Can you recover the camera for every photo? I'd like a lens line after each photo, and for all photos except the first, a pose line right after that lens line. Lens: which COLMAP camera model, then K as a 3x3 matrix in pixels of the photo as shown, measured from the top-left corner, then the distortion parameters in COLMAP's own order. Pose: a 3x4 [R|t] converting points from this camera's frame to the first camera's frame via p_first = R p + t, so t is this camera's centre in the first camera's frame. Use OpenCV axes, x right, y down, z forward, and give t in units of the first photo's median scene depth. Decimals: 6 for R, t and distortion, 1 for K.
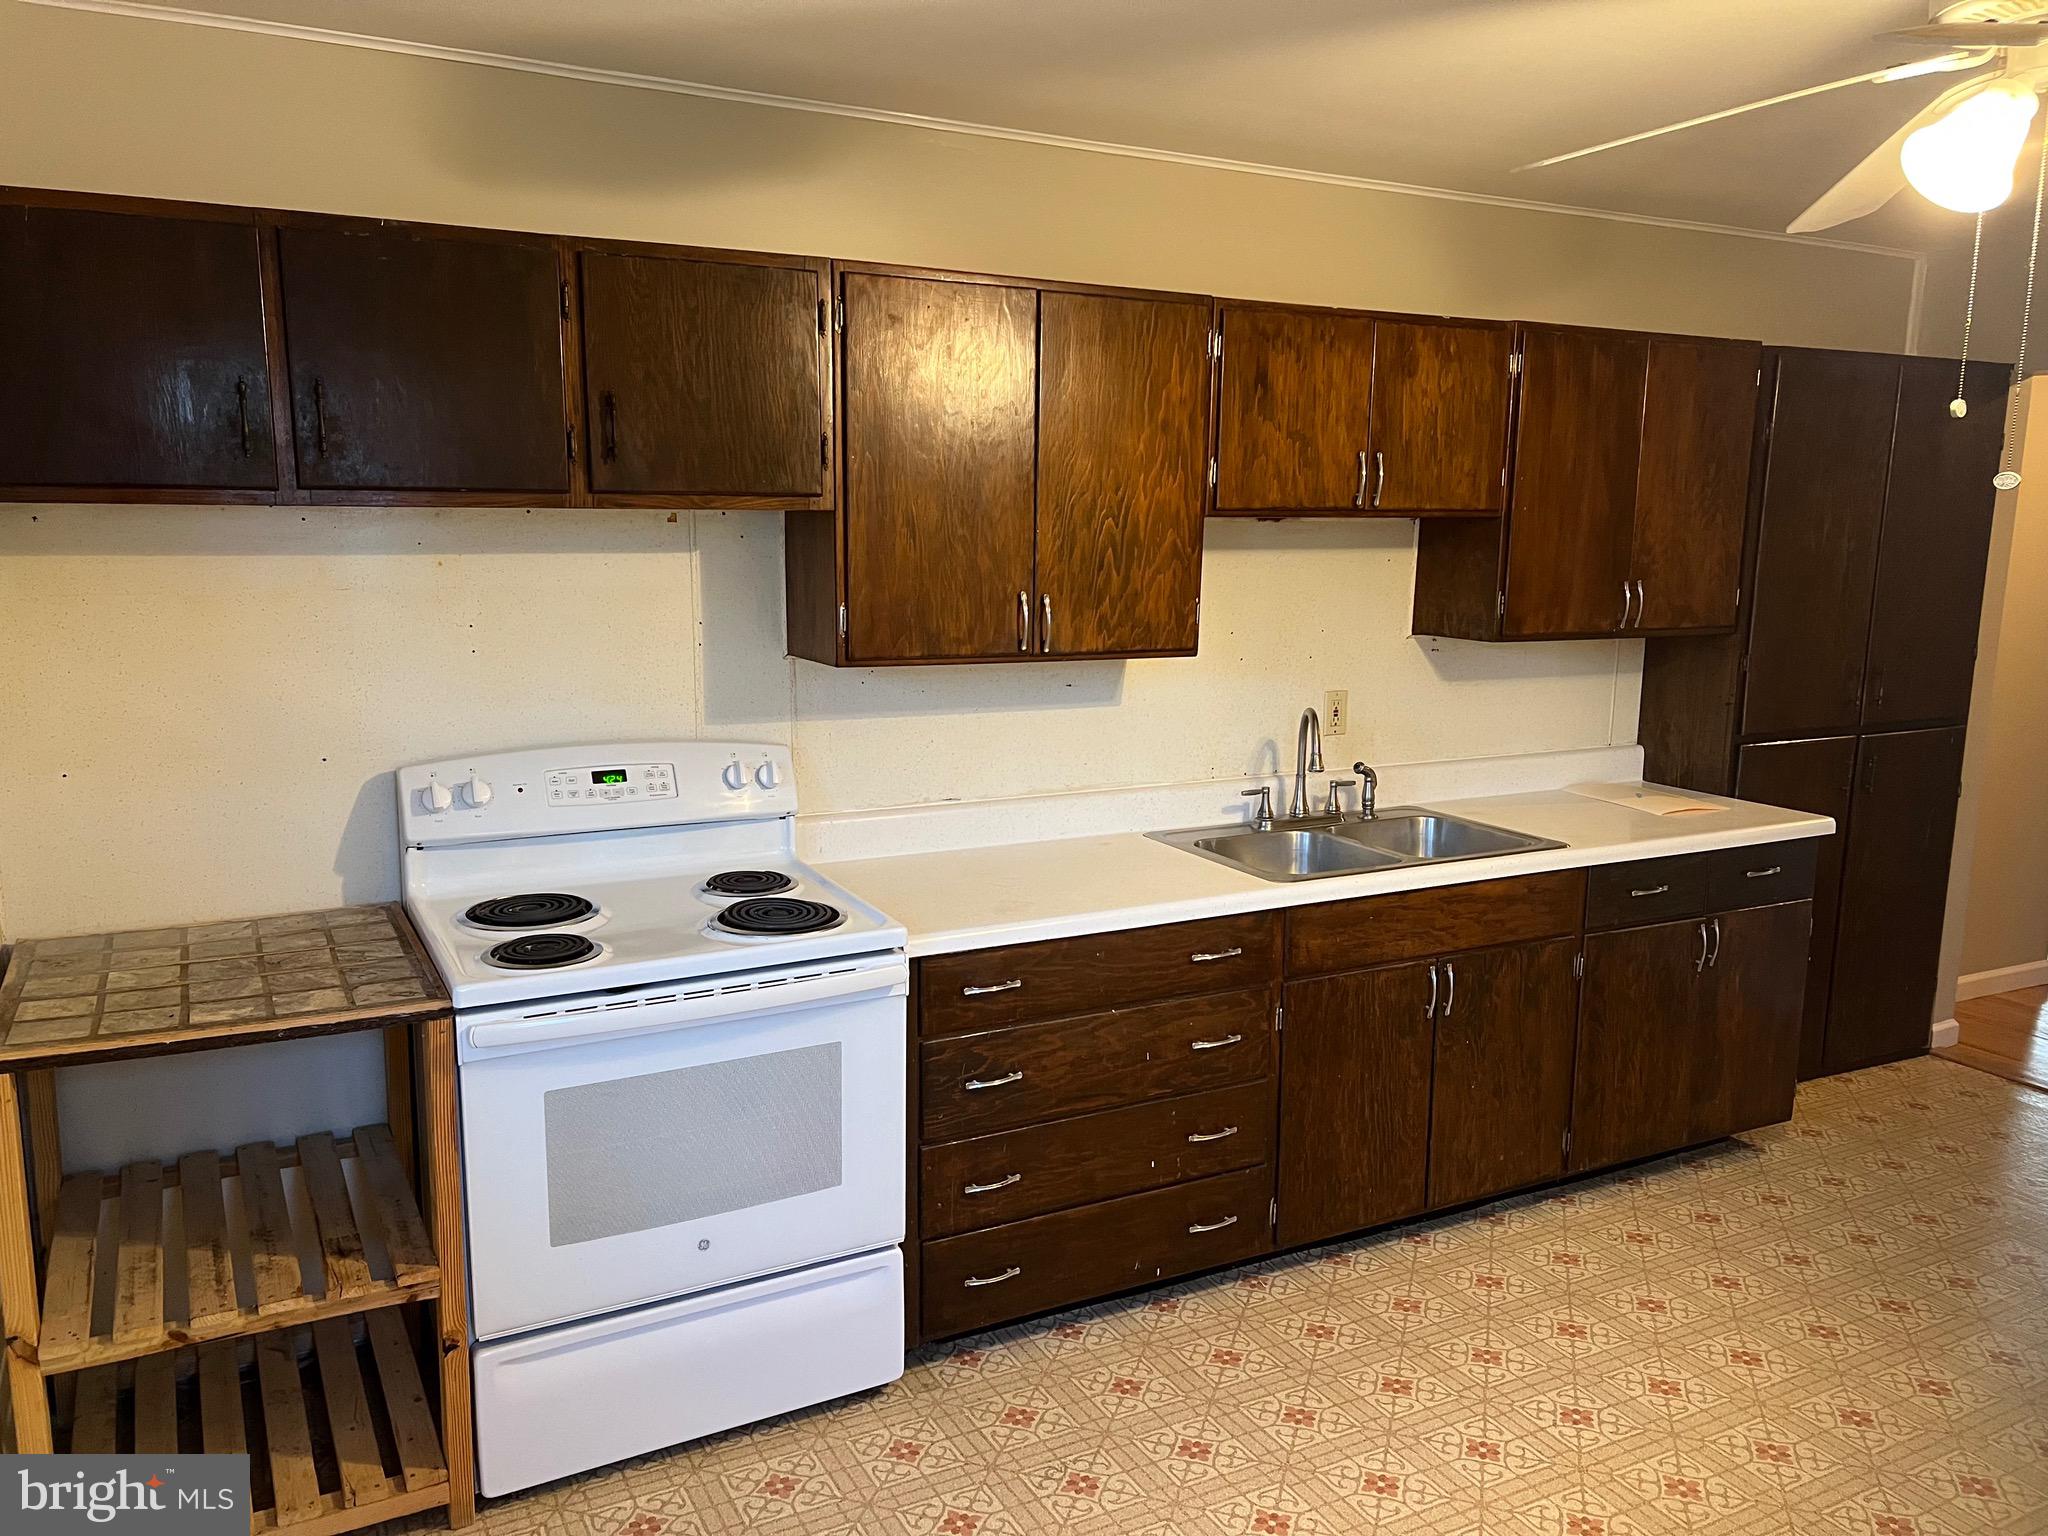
lens RADIAL K [[1560.5, 0, 1014.0], [0, 1560.5, 770.7], [0, 0, 1]] dist [0.157341, -0.219406]
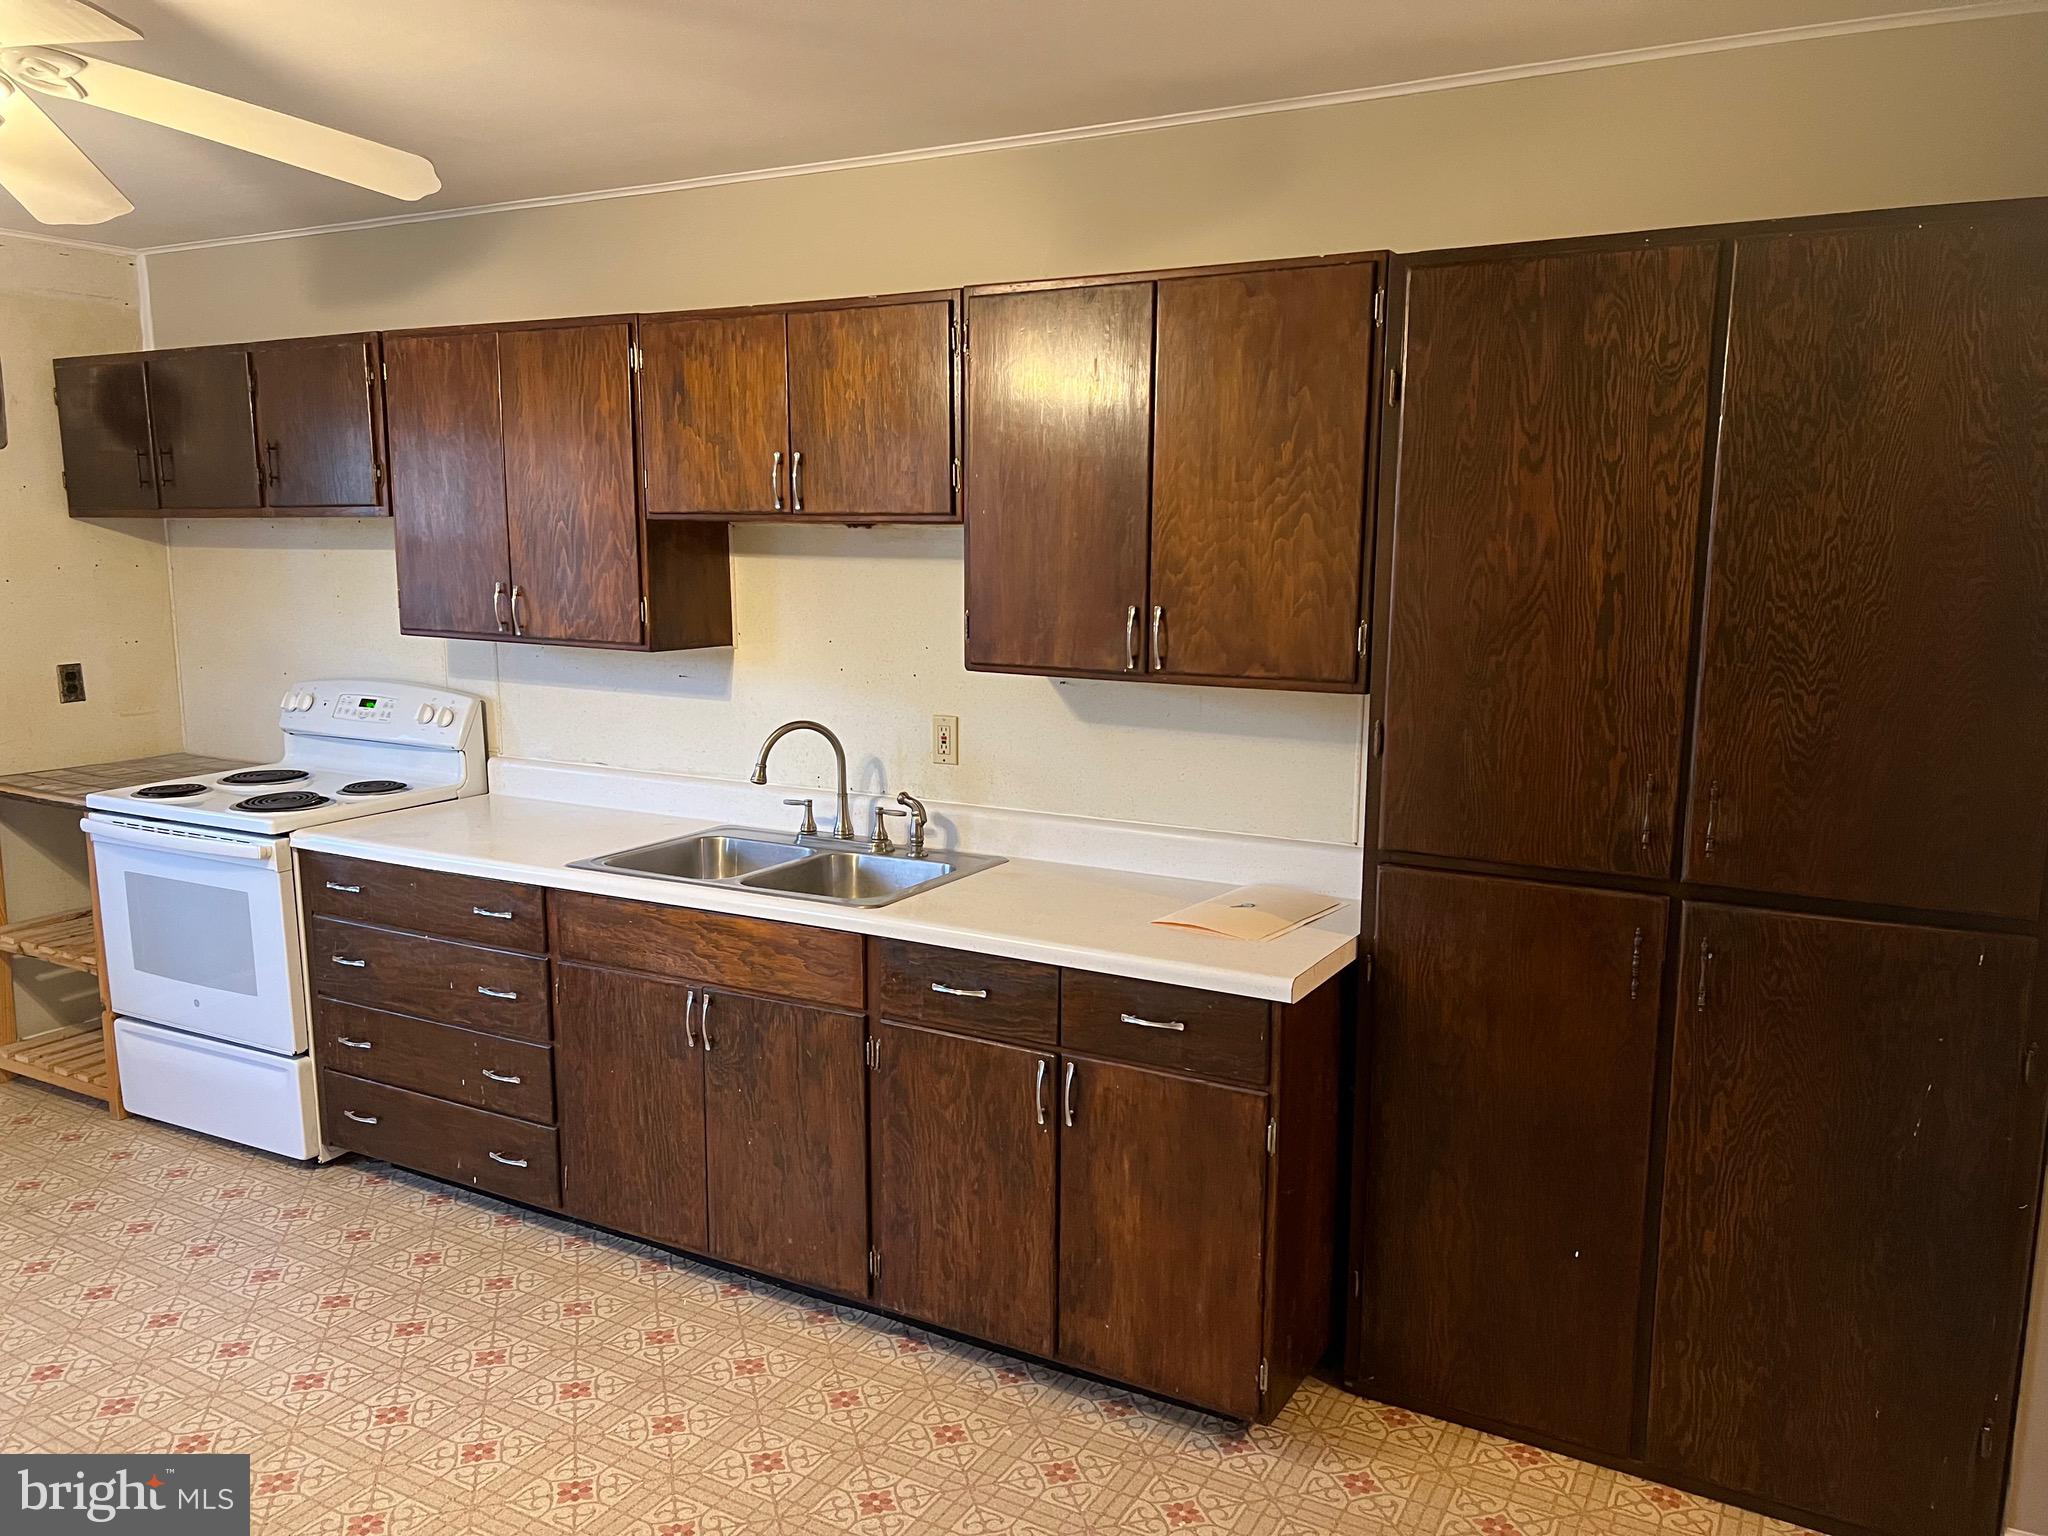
lens RADIAL K [[1560.5, 0, 1014.0], [0, 1560.5, 770.7], [0, 0, 1]] dist [0.157341, -0.219406]
pose [[0.514948, 0.119331, -0.848875, 1.147227], [-0.136920, 0.989000, 0.055970, -0.086722], [0.846216, 0.087407, 0.525622, 0.652149]]
